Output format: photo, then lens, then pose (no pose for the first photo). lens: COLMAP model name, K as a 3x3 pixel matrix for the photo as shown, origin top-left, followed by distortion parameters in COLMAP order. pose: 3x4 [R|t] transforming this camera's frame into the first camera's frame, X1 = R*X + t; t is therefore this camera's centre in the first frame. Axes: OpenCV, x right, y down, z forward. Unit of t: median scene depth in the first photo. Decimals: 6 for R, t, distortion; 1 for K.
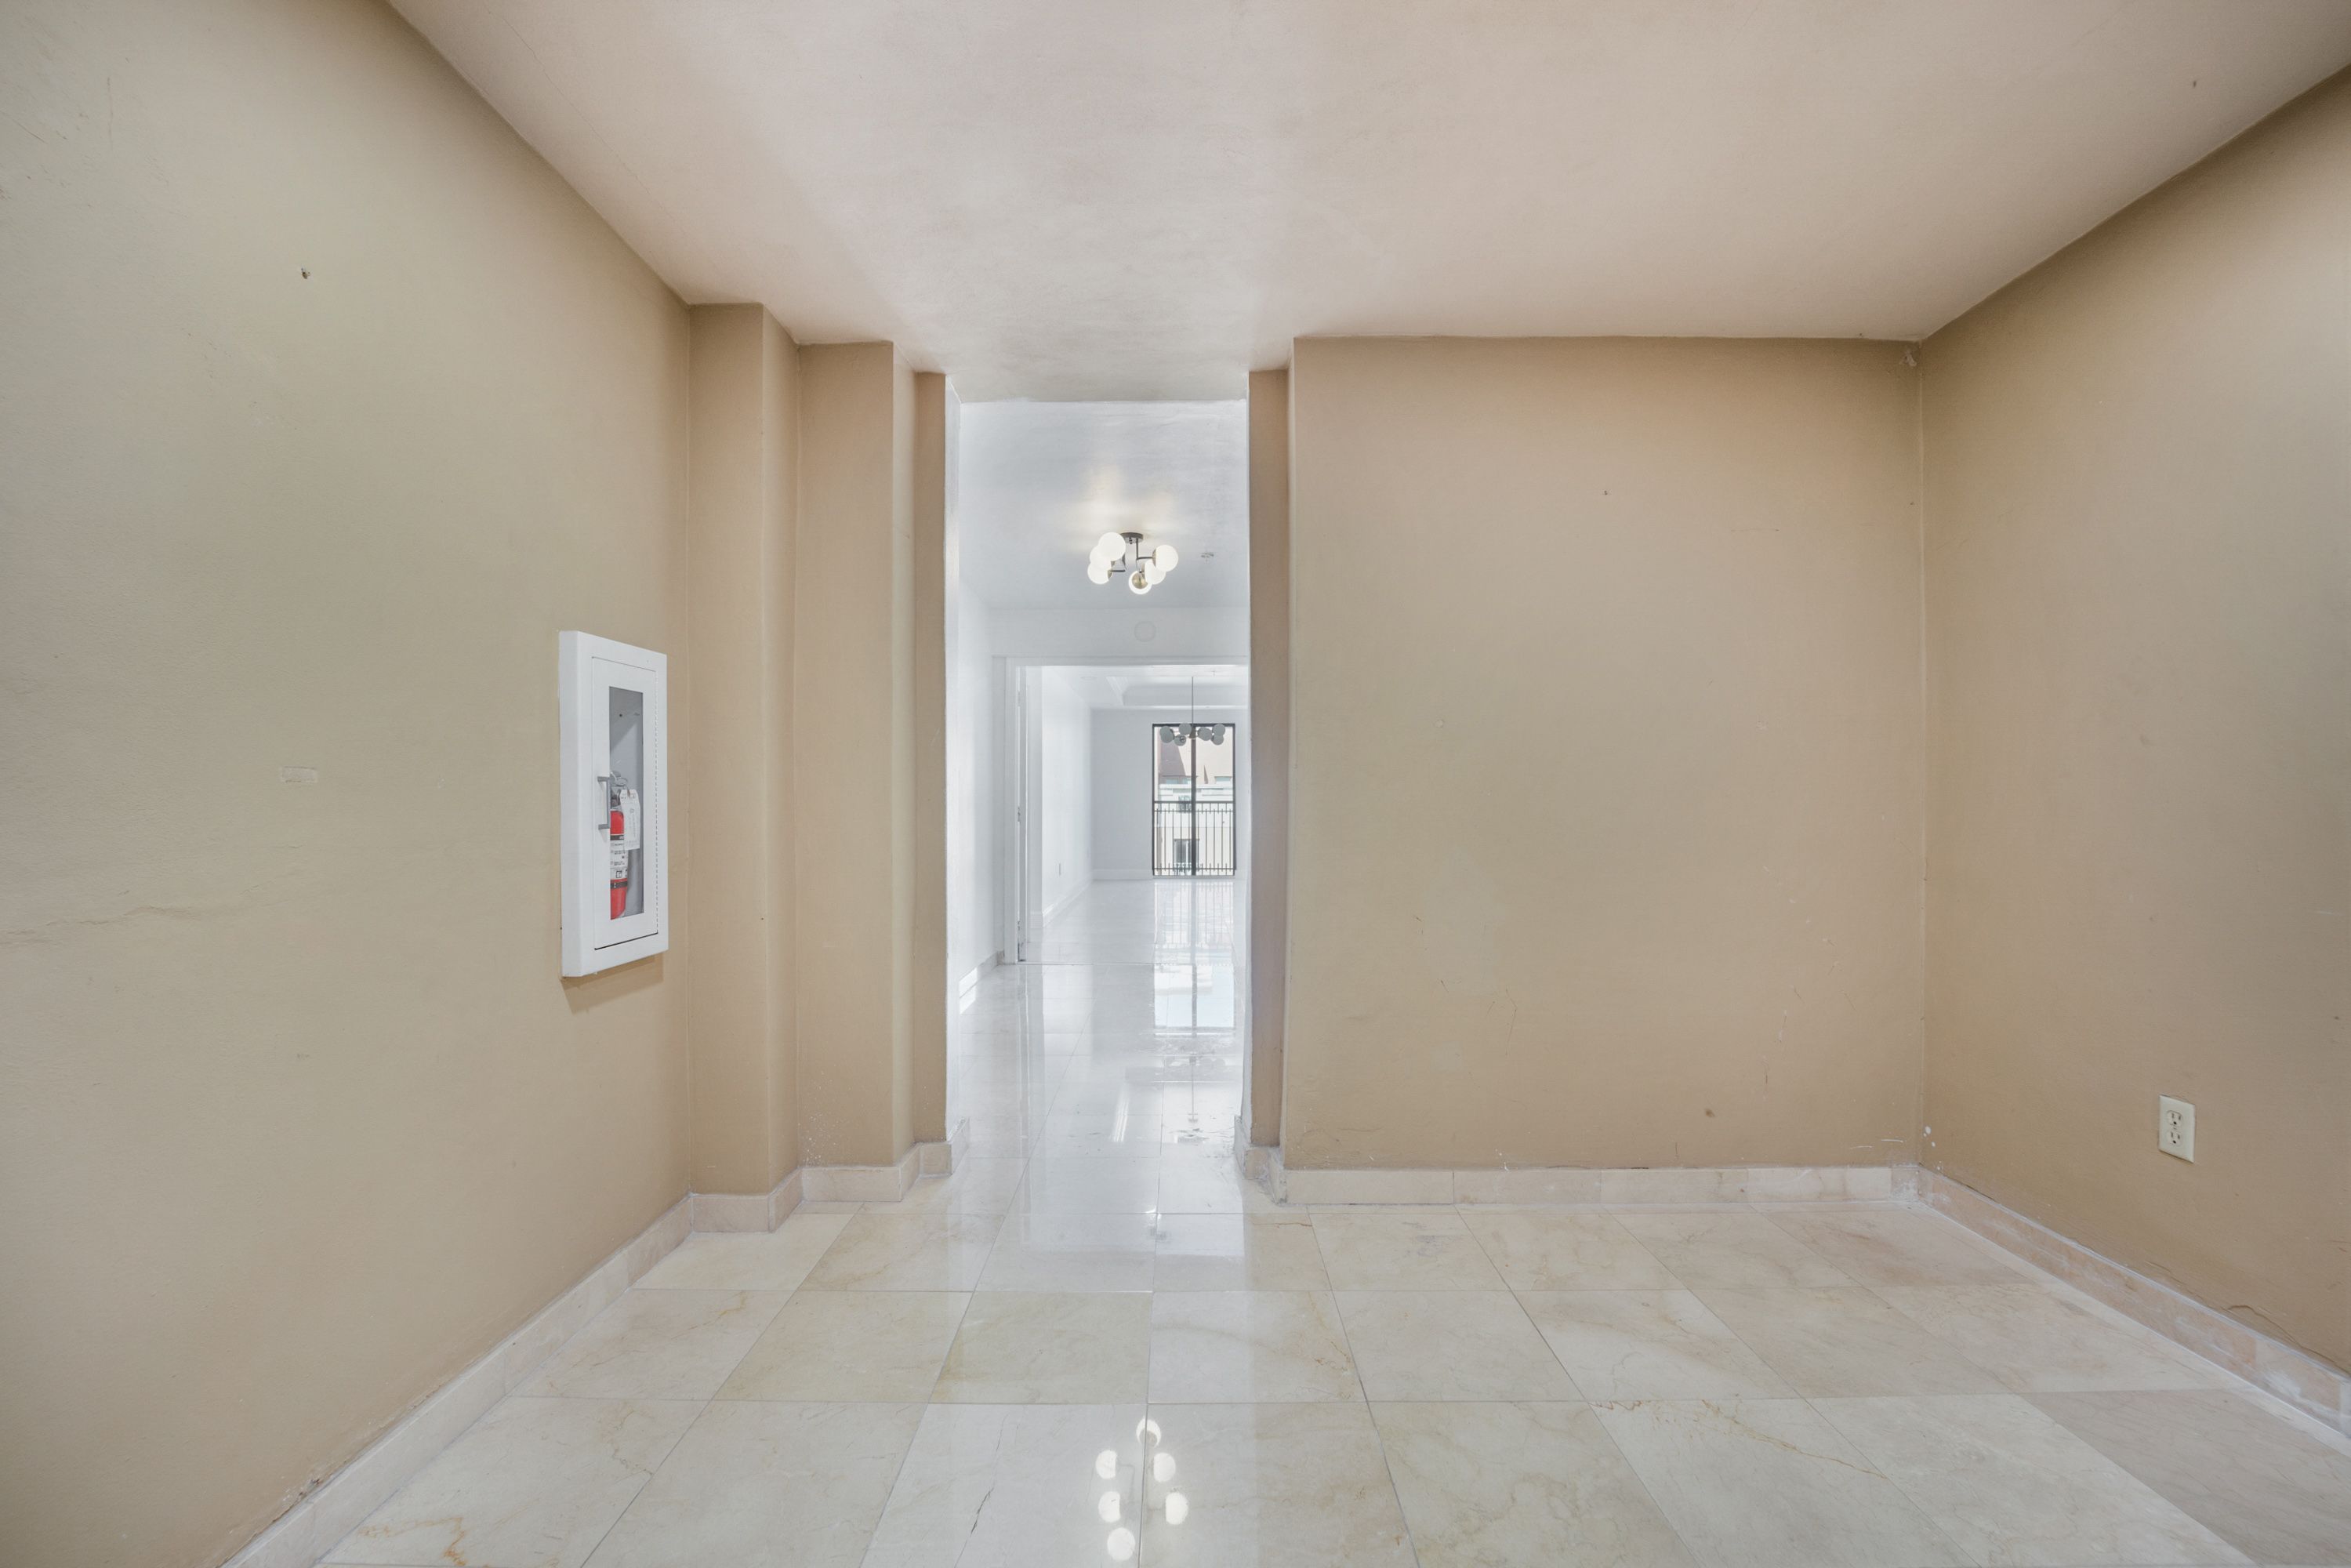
lens RADIAL K [[987.4, 0, 1175.5], [0, 987.4, 784.0], [0, 0, 1]] dist [-0.003062, -0.000526]
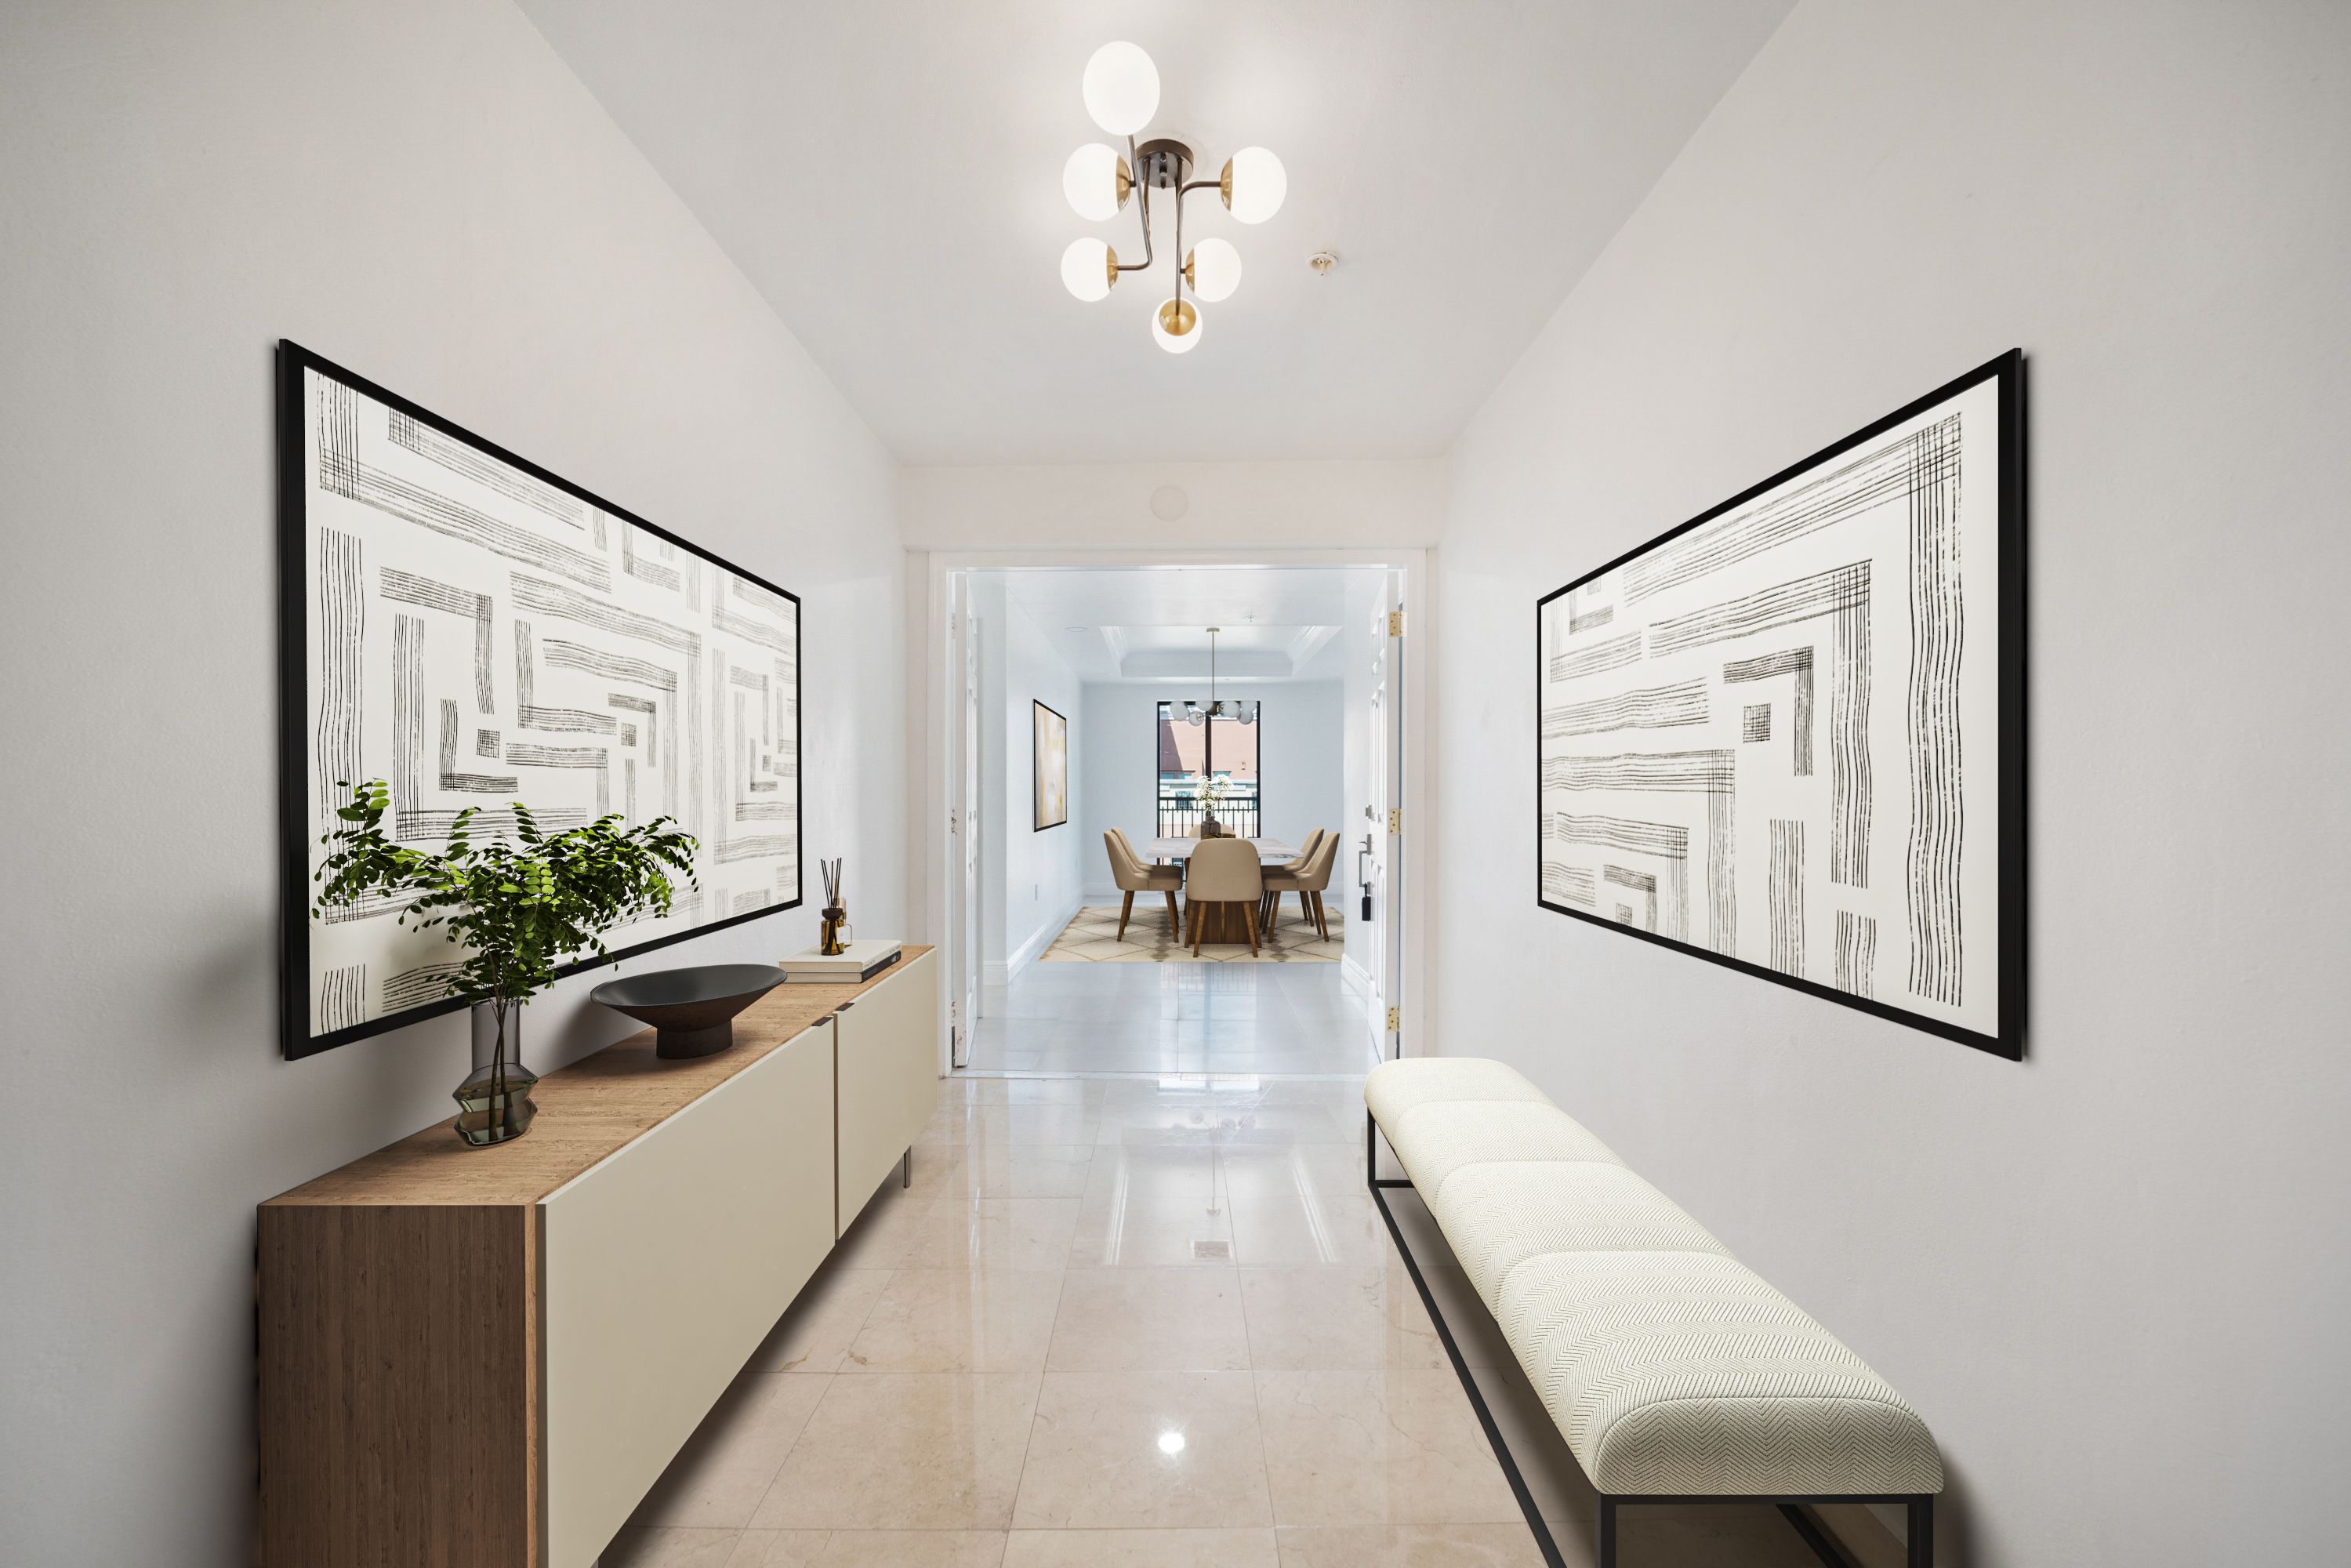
lens RADIAL K [[987.4, 0, 1175.5], [0, 987.4, 784.0], [0, 0, 1]] dist [-0.003062, -0.000526]
pose [[0.999923, 0.000653, 0.012356, -0.020038], [-0.000693, 0.999995, 0.003200, 0.005248], [-0.012354, -0.003208, 0.999919, 0.256644]]
